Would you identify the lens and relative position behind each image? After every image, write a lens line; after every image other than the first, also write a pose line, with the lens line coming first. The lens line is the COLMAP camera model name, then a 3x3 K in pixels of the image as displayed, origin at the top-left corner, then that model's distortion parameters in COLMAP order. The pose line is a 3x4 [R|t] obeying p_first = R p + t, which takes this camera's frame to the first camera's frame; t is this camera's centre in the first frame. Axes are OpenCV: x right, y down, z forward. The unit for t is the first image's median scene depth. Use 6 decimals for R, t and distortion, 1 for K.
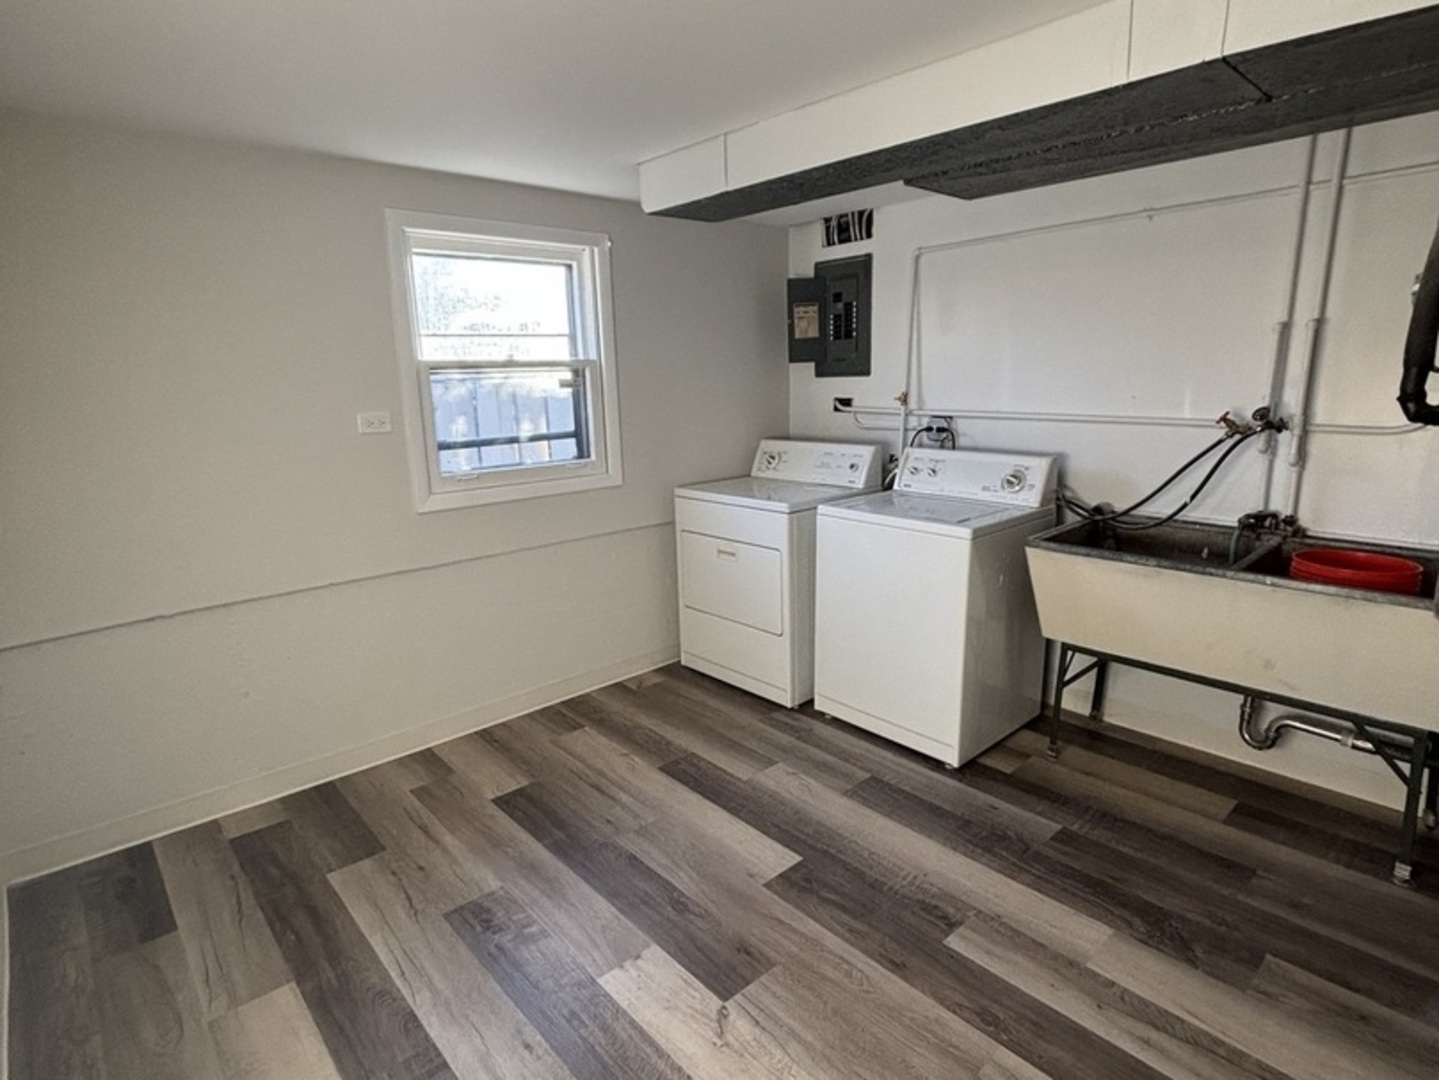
lens RADIAL K [[772.0, 0, 719.5], [0, 772.0, 540.0], [0, 0, 1]] dist [0.040425, -0.028268]
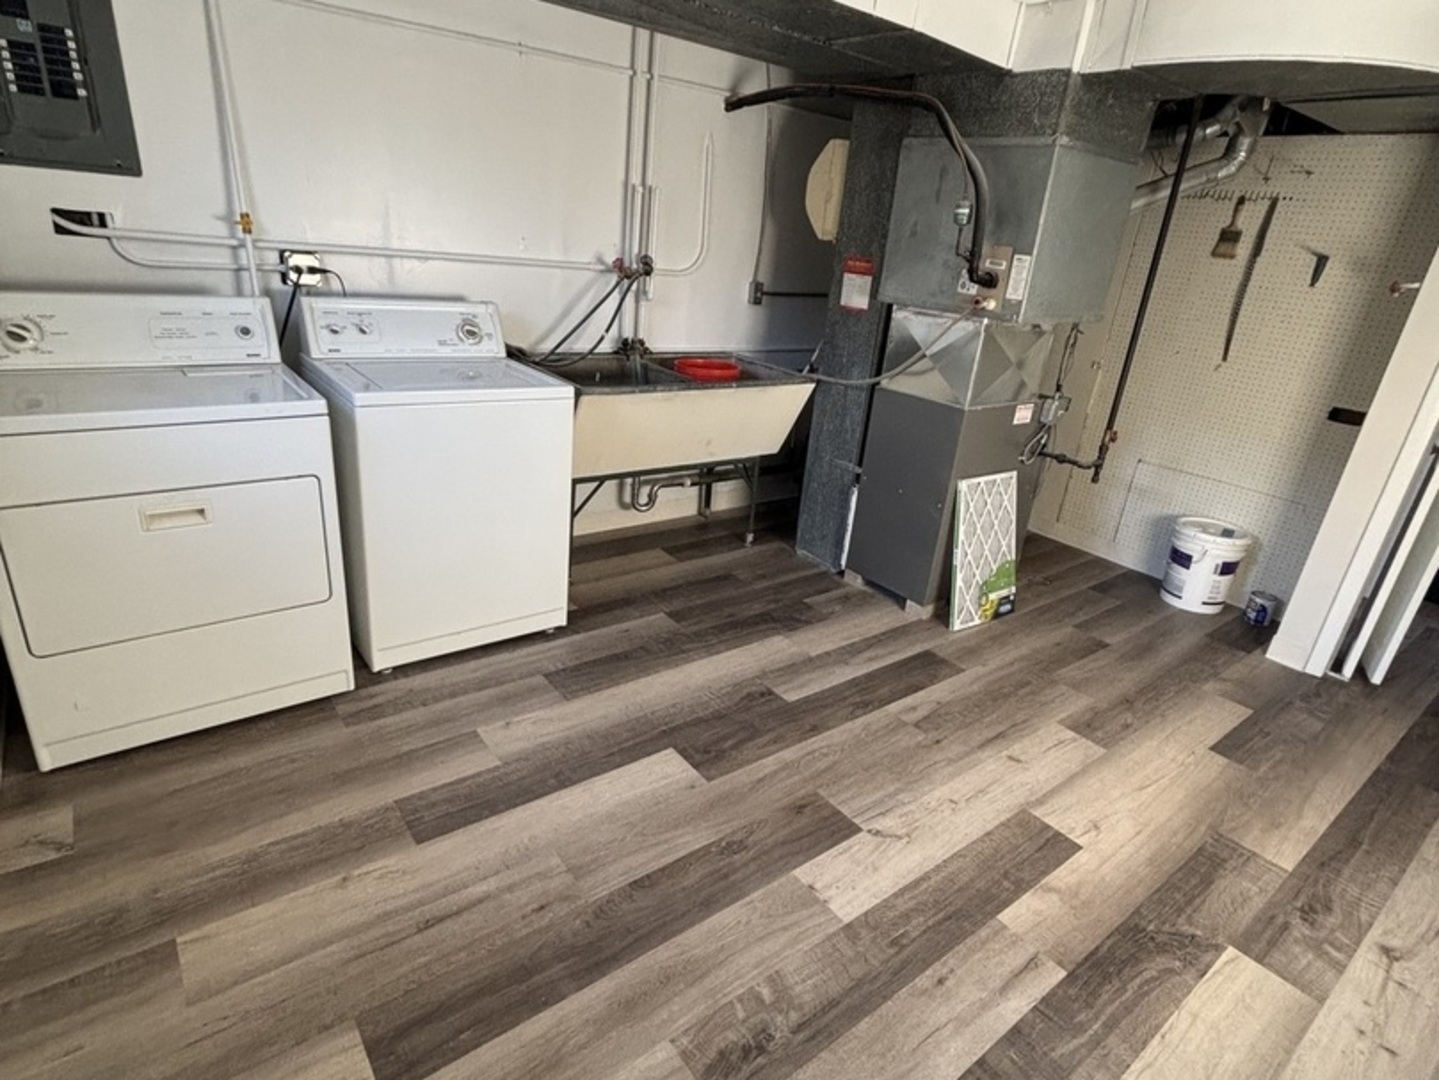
lens RADIAL K [[772.0, 0, 719.5], [0, 772.0, 540.0], [0, 0, 1]] dist [0.040425, -0.028268]
pose [[0.076342, -0.346525, 0.934929, -0.640121], [0.121643, 0.933898, 0.336210, -0.139477], [-0.989634, 0.088061, 0.113448, 0.732042]]
